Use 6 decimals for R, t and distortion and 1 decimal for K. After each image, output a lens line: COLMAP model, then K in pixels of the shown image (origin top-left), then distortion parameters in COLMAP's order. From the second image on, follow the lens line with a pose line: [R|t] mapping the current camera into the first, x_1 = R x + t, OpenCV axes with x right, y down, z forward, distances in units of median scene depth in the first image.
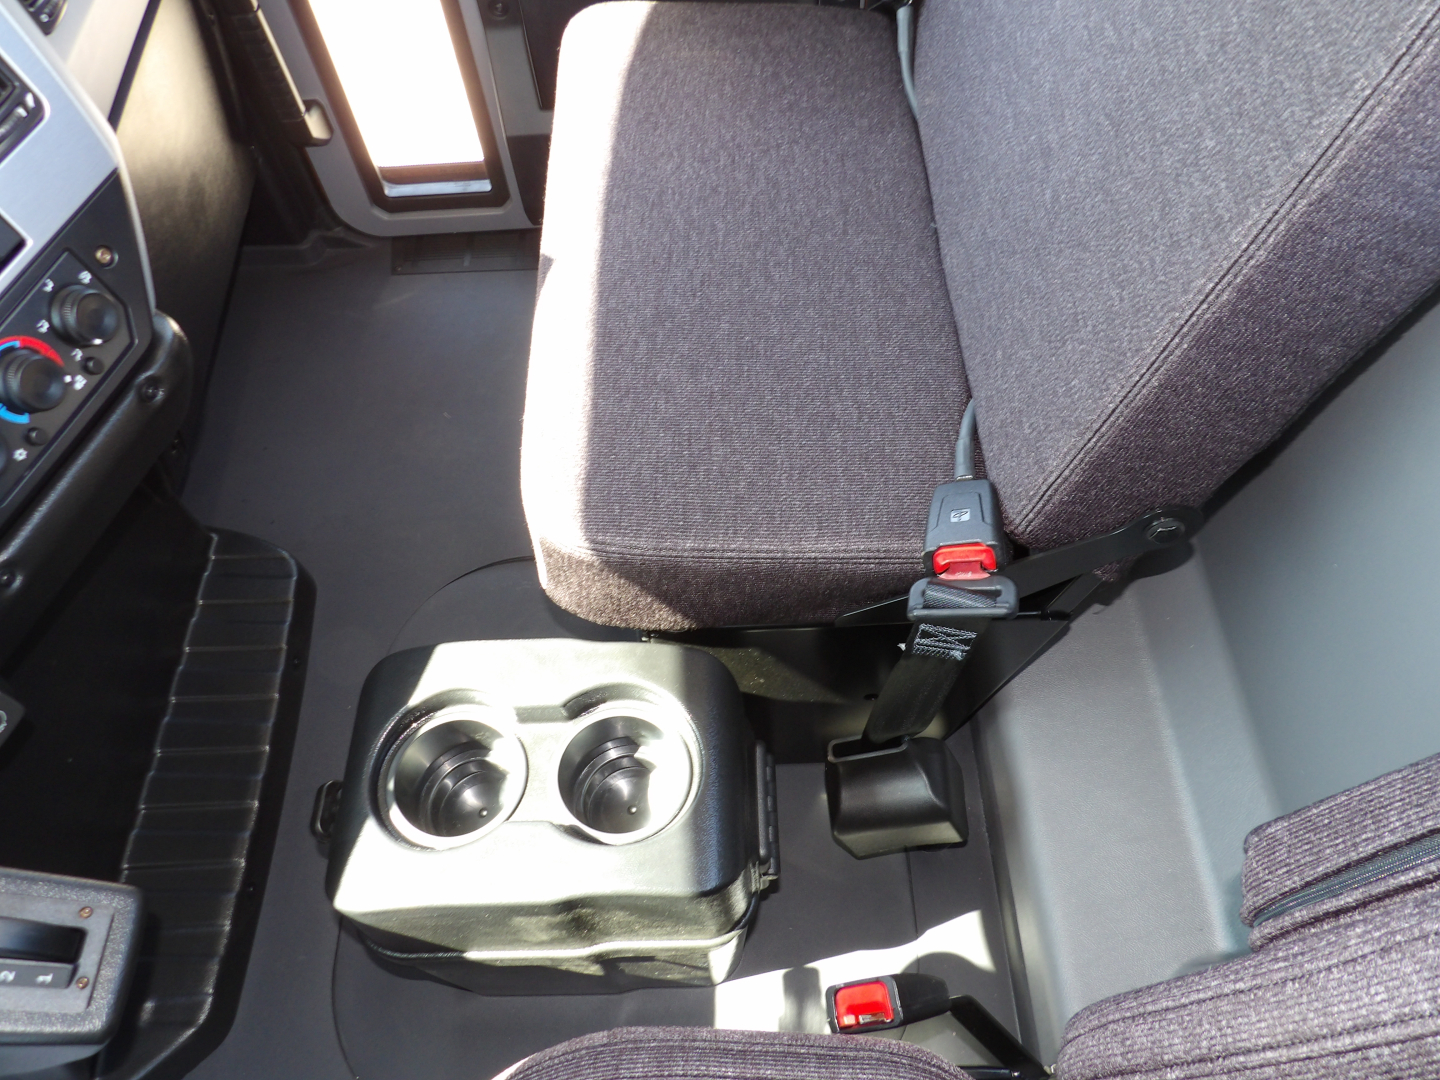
lens RADIAL K [[1033.7, 0, 721.3], [0, 1033.7, 545.3], [0, 0, 1]] dist [-0.022585, 0.036557]
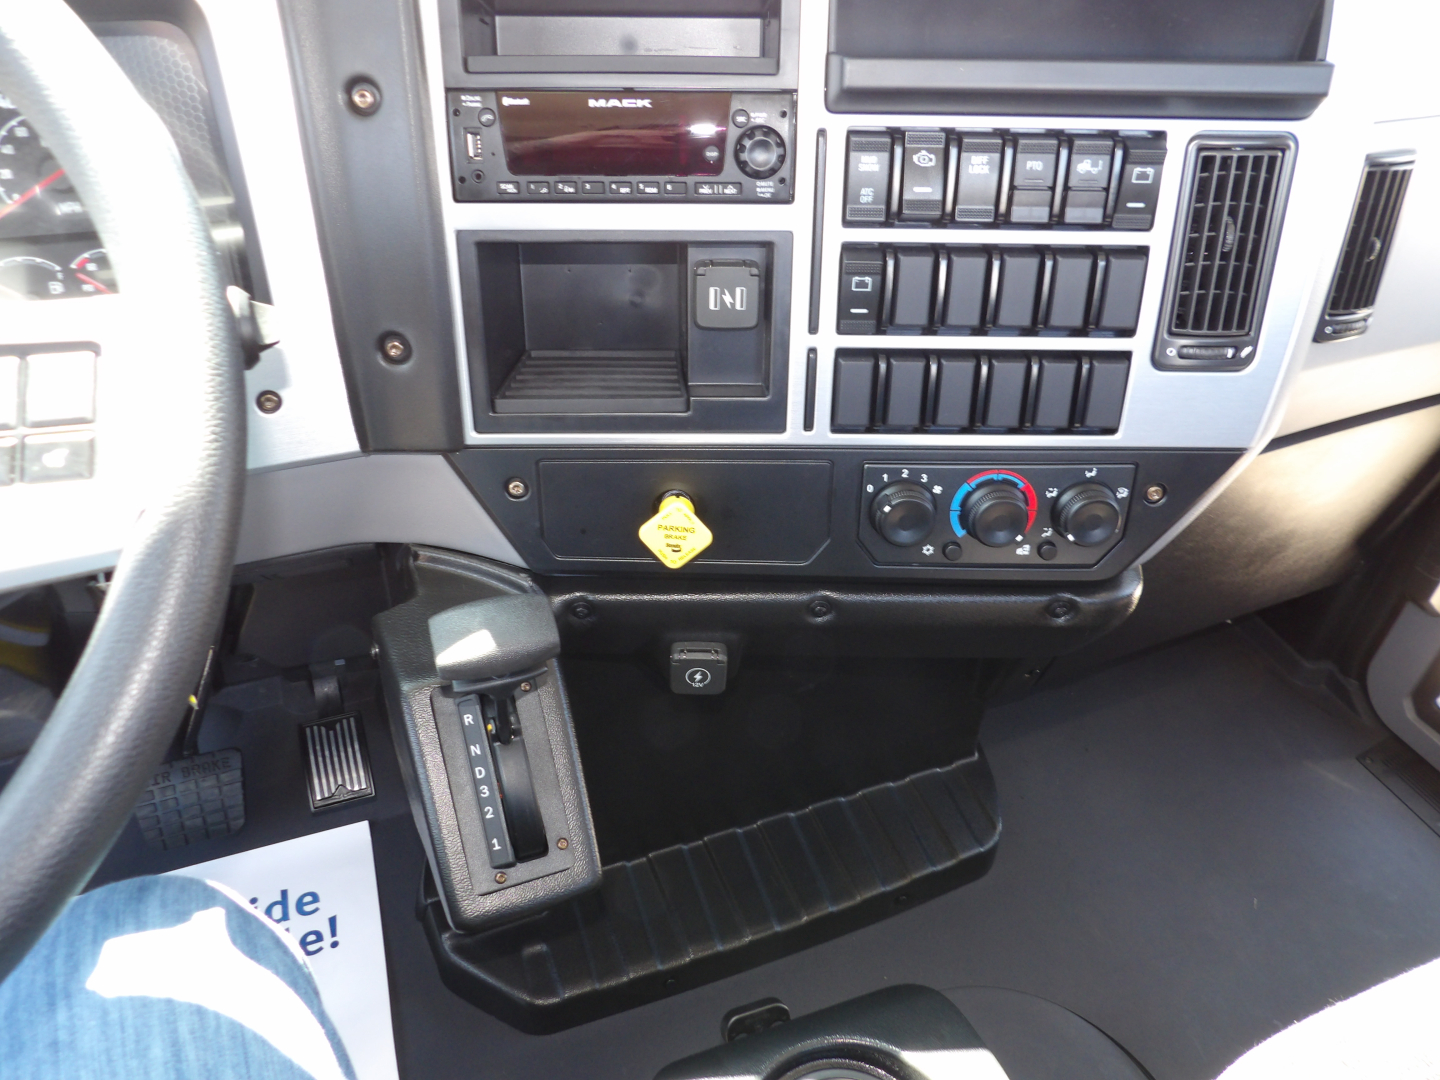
lens RADIAL K [[1033.7, 0, 721.3], [0, 1033.7, 545.3], [0, 0, 1]] dist [-0.022585, 0.036557]
pose [[0.343576, 0.633490, -0.693286, -0.058060], [-0.831691, 0.548113, 0.088673, -0.012210], [0.436173, 0.546134, 0.715186, 0.191467]]
